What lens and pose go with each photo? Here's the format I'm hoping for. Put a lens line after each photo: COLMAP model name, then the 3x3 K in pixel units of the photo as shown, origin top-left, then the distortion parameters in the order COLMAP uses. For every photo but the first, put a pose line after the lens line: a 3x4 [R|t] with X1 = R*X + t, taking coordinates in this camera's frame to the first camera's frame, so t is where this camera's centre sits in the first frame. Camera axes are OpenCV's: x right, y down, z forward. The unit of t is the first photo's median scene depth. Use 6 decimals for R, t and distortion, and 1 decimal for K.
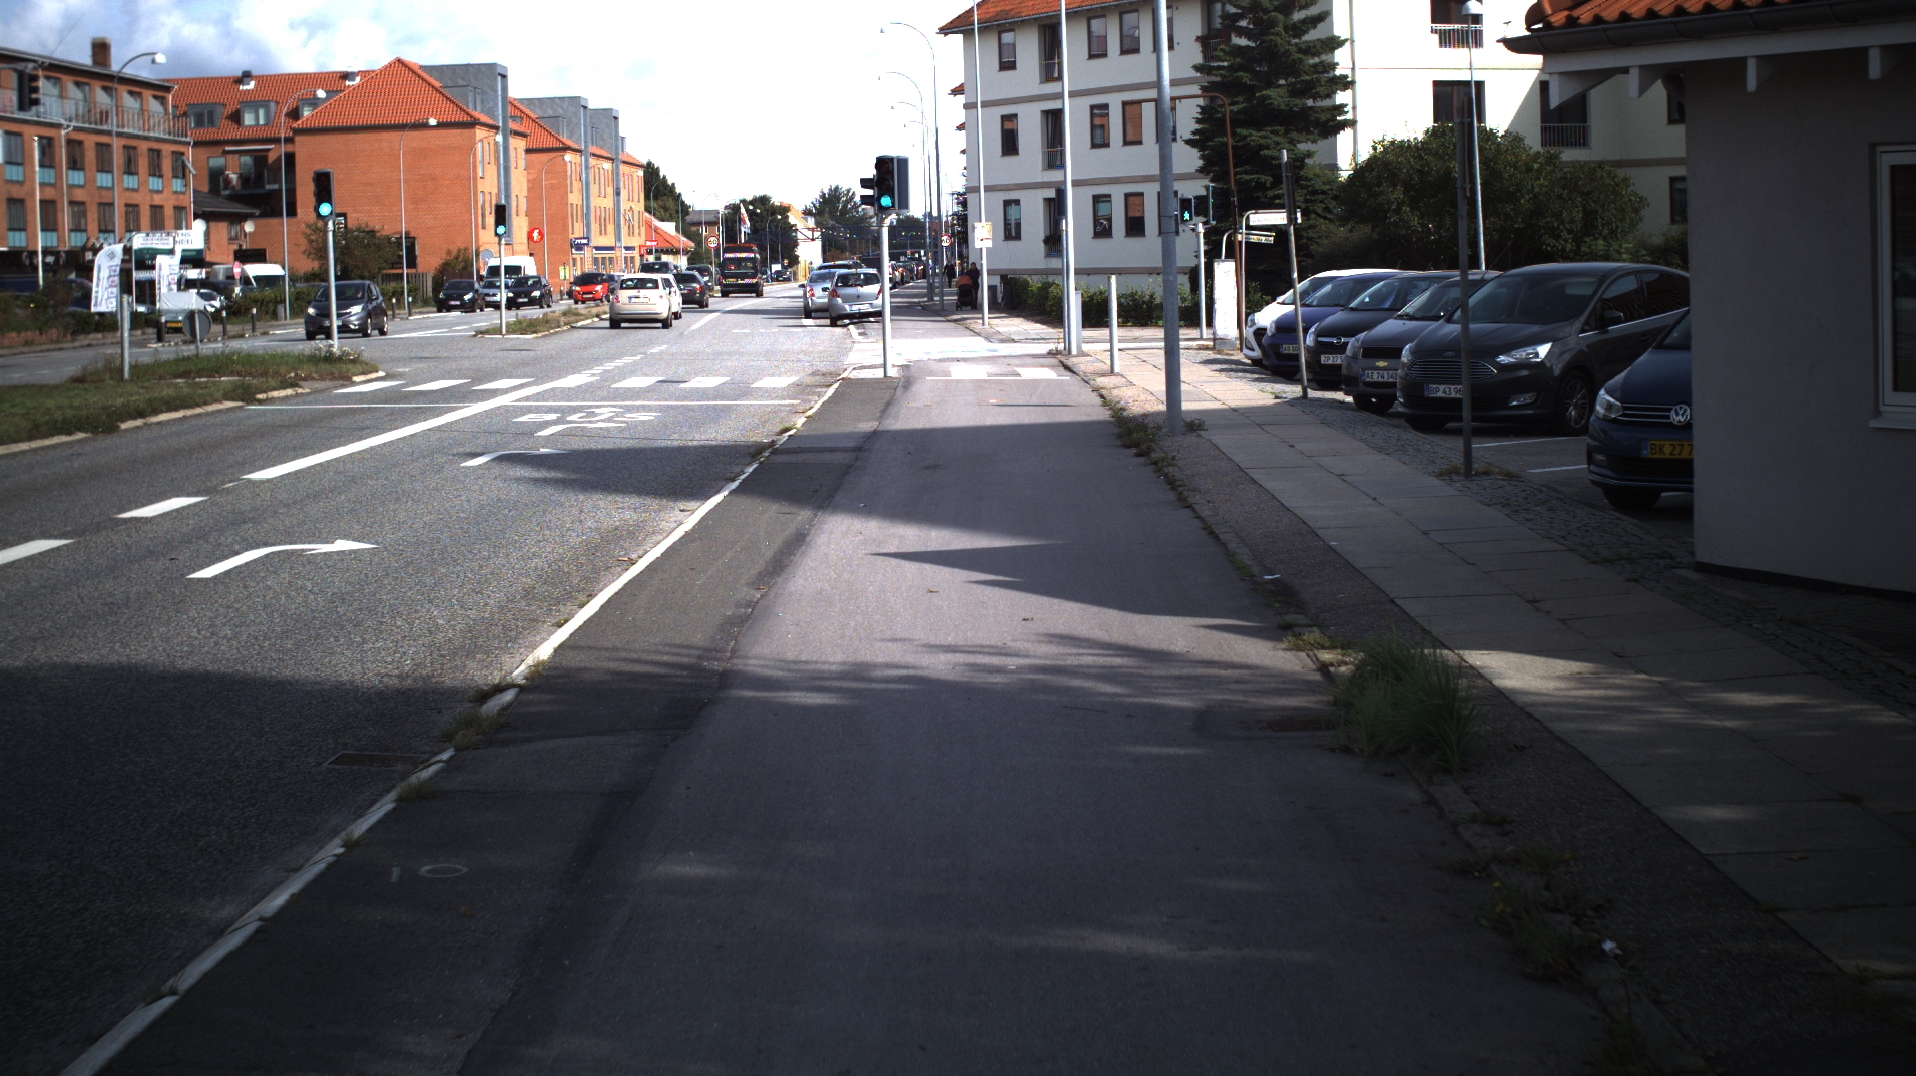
lens RADIAL K [[3495.0, 0, 958.0], [0, 3495.0, 538.0], [0, 0, 1]] dist [-0.266645, 0.267874]
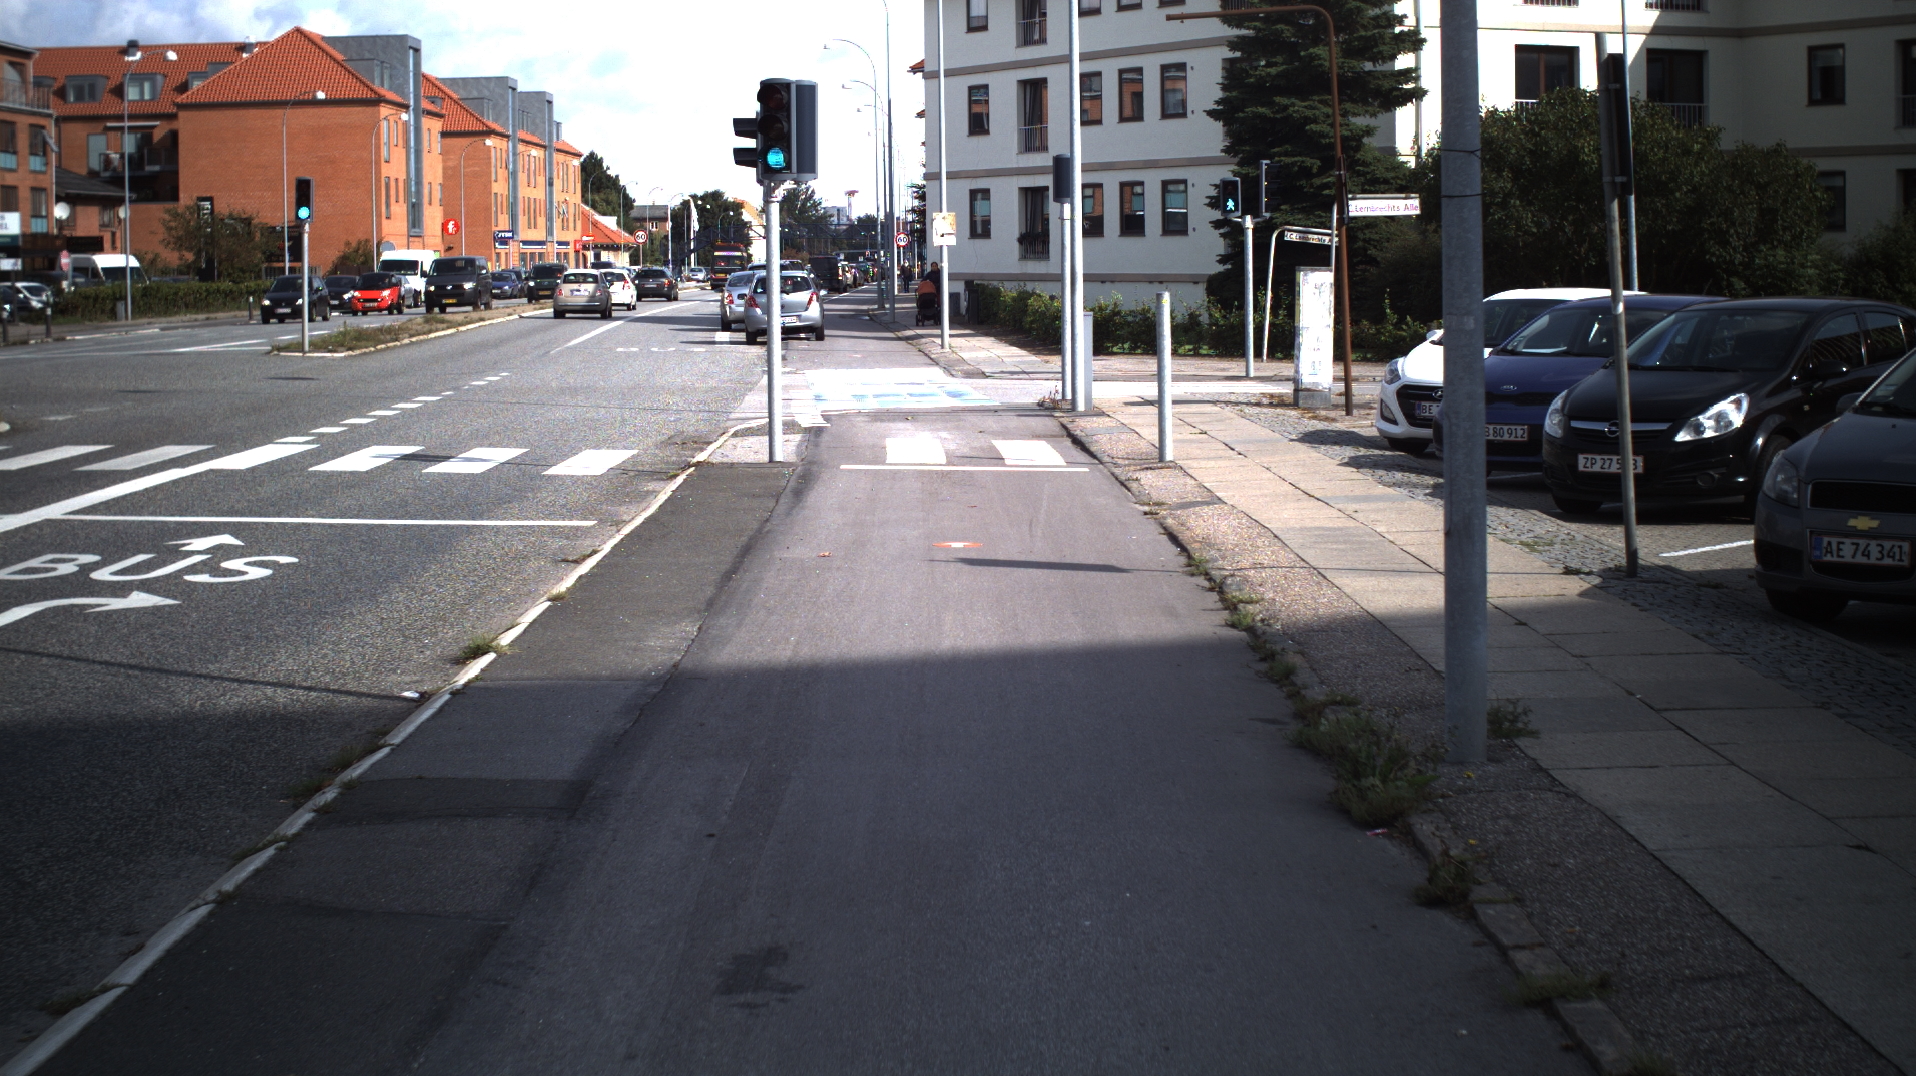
lens RADIAL K [[3495.0, 0, 958.0], [0, 3495.0, 538.0], [0, 0, 1]] dist [-0.266645, 0.267874]
pose [[0.999812, 0.014973, 0.012298, 0.000950], [-0.014968, 0.999888, -0.000517, -0.009462], [-0.012304, 0.000333, 0.999924, 0.118098]]
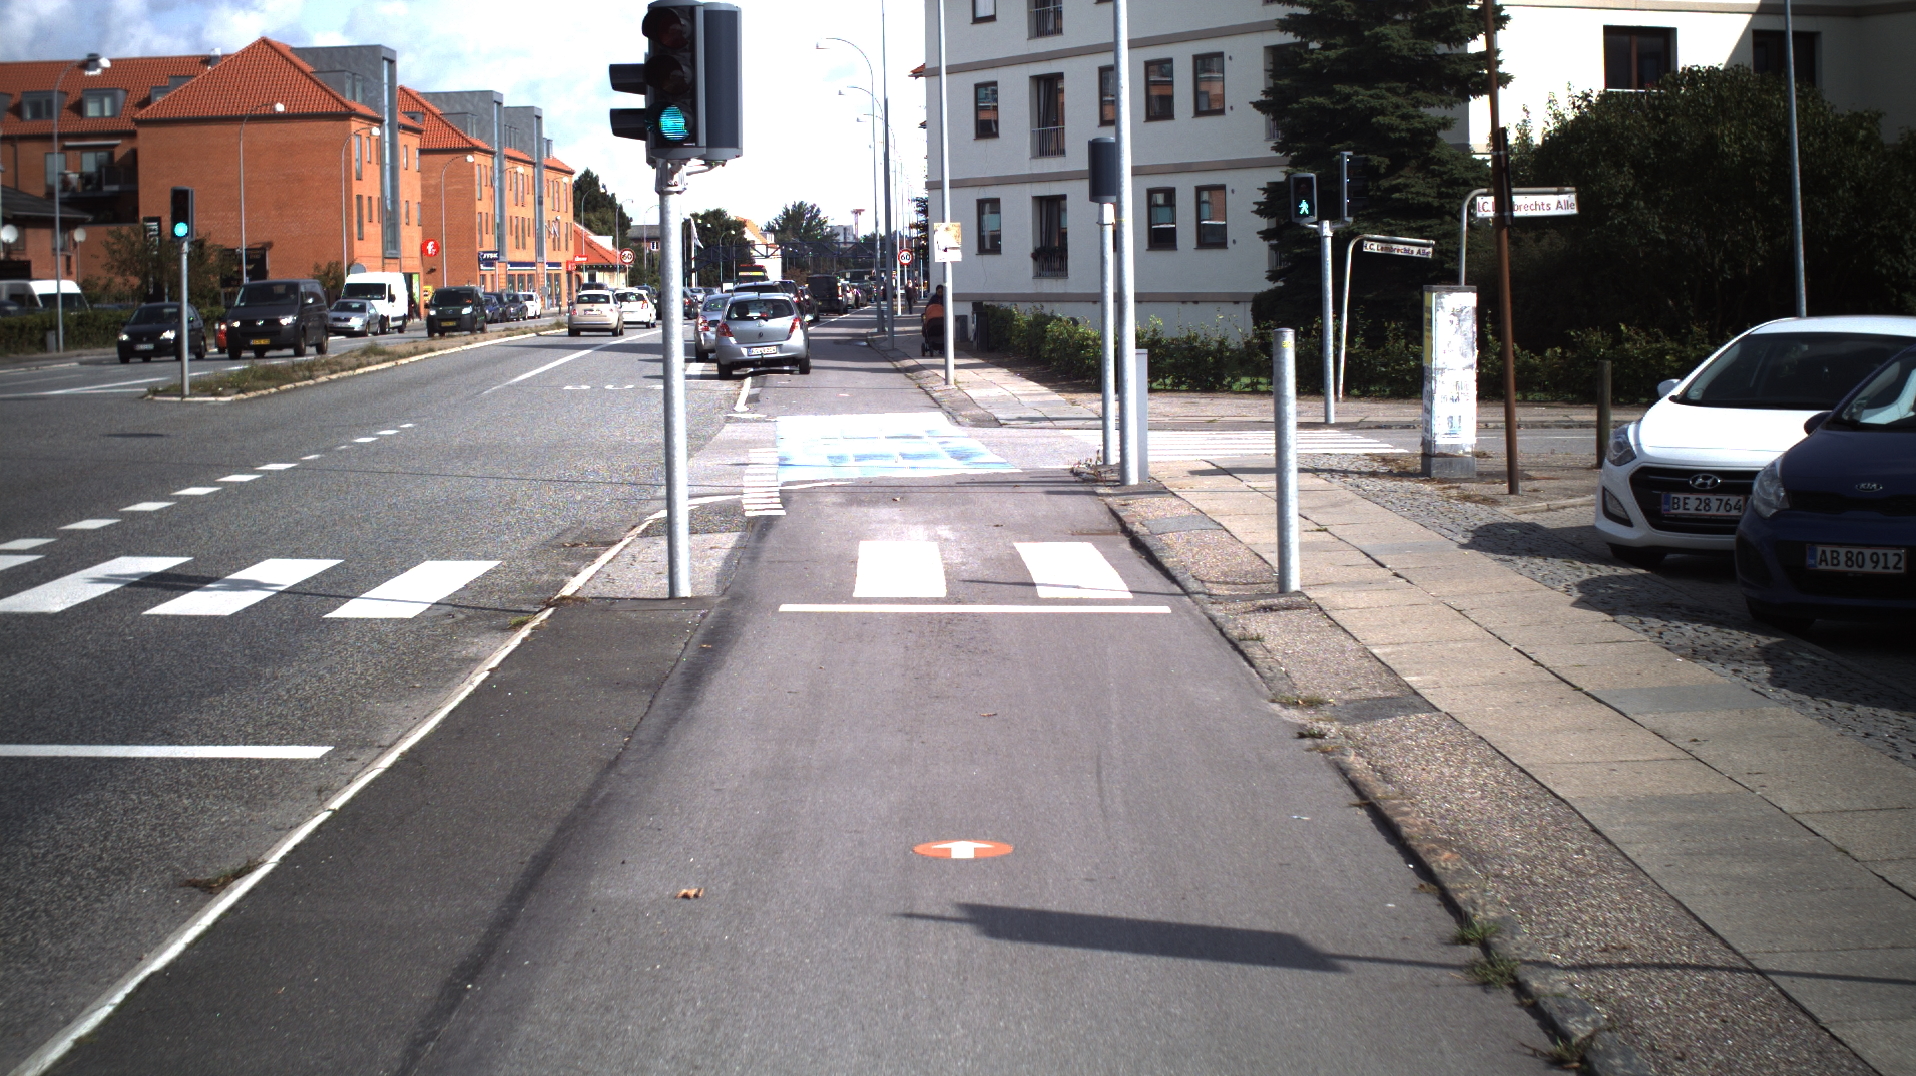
lens RADIAL K [[3495.0, 0, 958.0], [0, 3495.0, 538.0], [0, 0, 1]] dist [-0.266645, 0.267874]
pose [[0.999932, 0.006761, 0.009474, 0.001709], [-0.006707, 0.999962, -0.005650, -0.014273], [-0.009512, 0.005586, 0.999939, 0.177006]]
